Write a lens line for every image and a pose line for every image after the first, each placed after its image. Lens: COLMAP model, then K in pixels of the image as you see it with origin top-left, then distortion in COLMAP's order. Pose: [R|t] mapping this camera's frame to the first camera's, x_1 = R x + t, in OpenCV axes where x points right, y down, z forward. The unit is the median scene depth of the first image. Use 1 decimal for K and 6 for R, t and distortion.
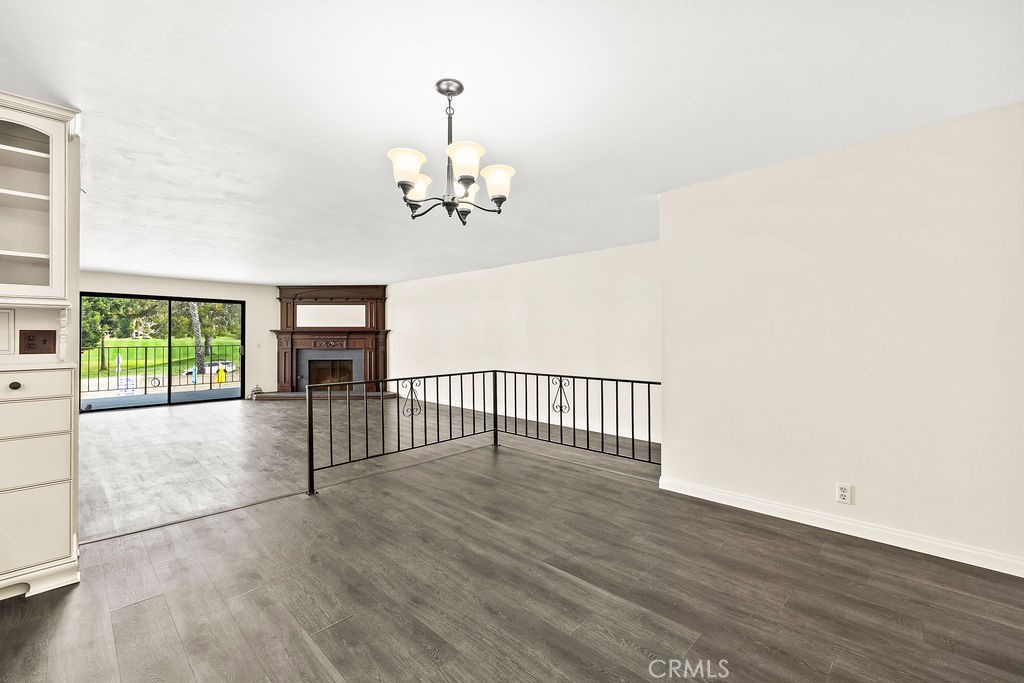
lens RADIAL K [[429.4, 0, 508.0], [0, 429.4, 331.0], [0, 0, 1]] dist [-0.000385, -0.000186]
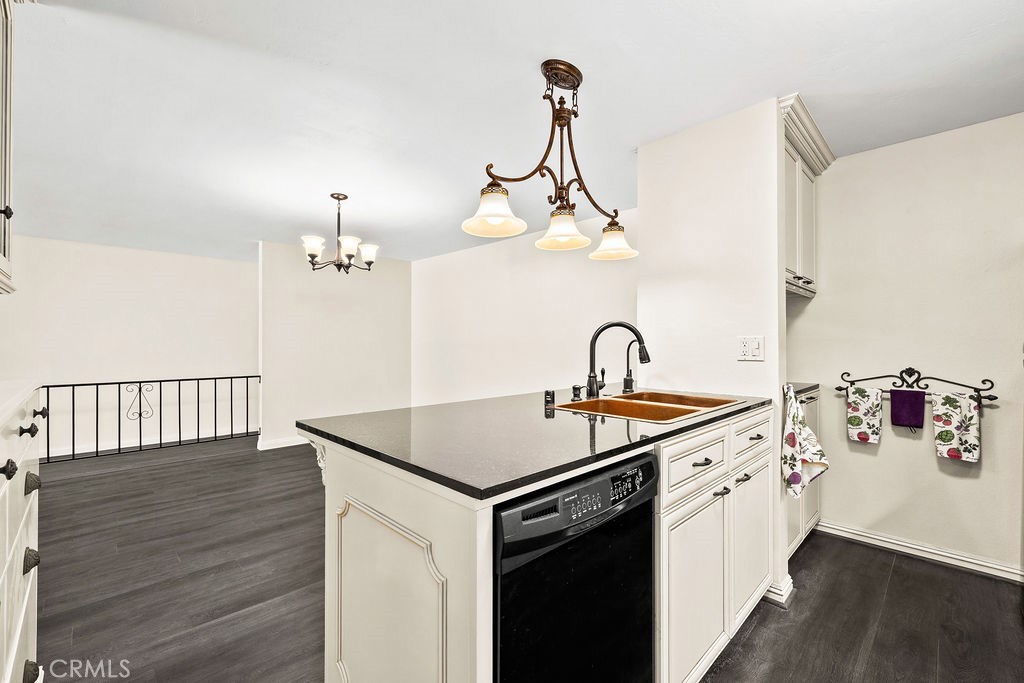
lens RADIAL K [[434.5, 0, 512.0], [0, 434.5, 341.5], [0, 0, 1]] dist [0.001883, -0.000046]
pose [[0.024927, 0.003377, 0.999684, -0.850011], [-0.013922, 0.999898, -0.003030, 0.002777], [-0.999592, -0.013842, 0.024971, 0.122885]]
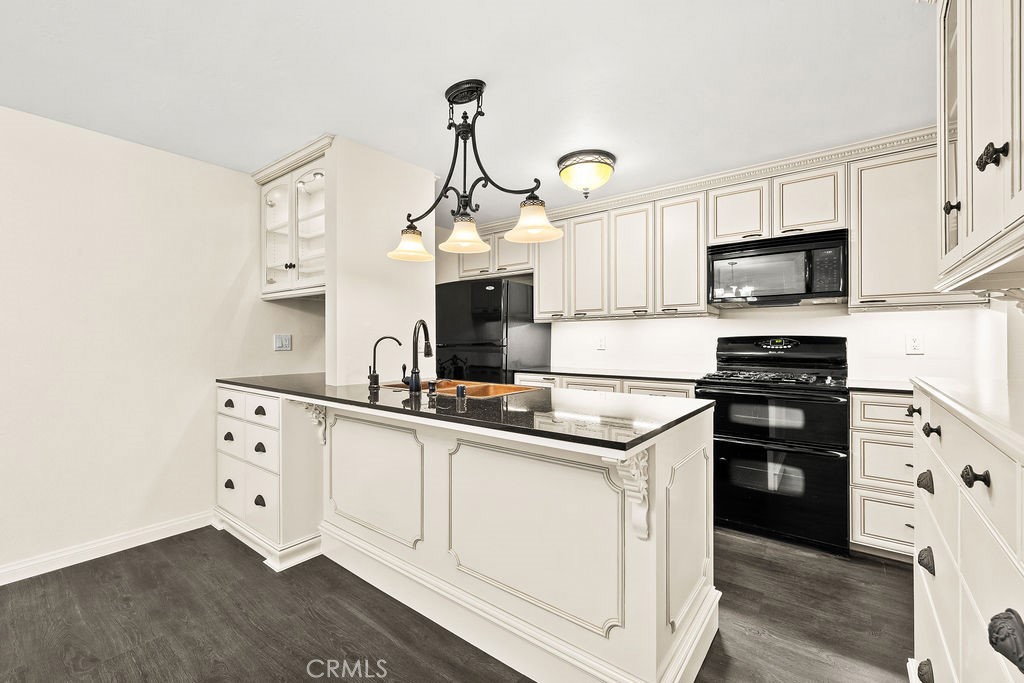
lens RADIAL K [[432.8, 0, 509.4], [0, 432.8, 337.9], [0, 0, 1]] dist [0.000438, -0.000132]
pose [[-0.994367, 0.002474, -0.105962, -0.410315], [0.004352, 0.999838, -0.017490, 0.010030], [0.105902, -0.017853, -0.994216, 0.559211]]
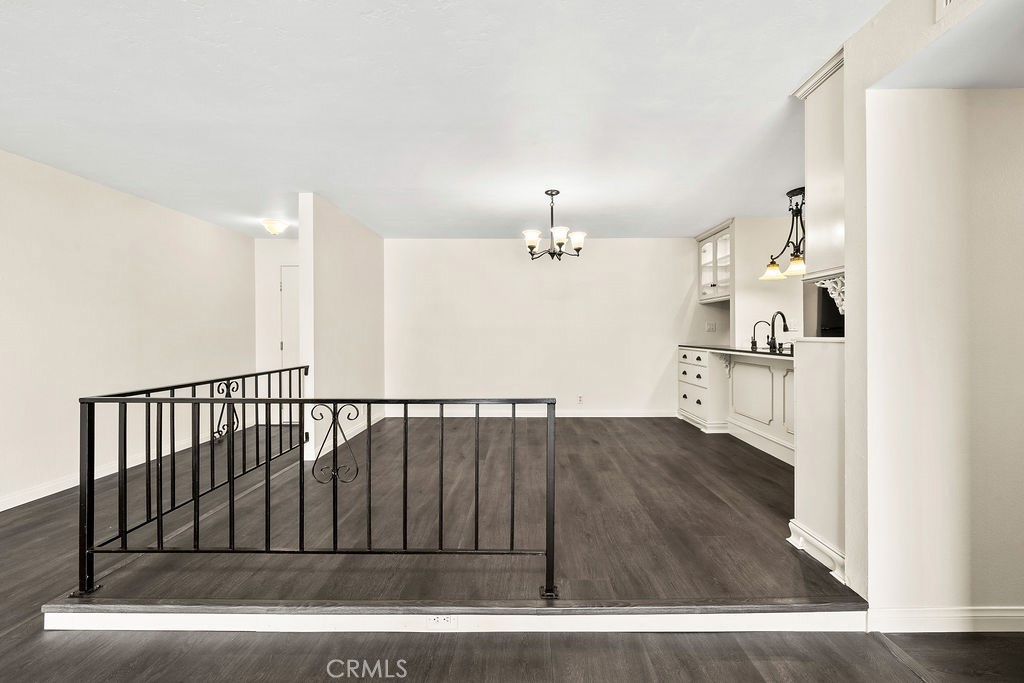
lens RADIAL K [[434.5, 0, 523.6], [0, 434.5, 332.3], [0, 0, 1]] dist [-0.000132, -0.000036]
pose [[-0.693659, 0.006996, 0.720270, -0.669704], [-0.003748, 0.999904, -0.013322, 0.040952], [-0.720294, -0.011940, -0.693566, 1.128783]]
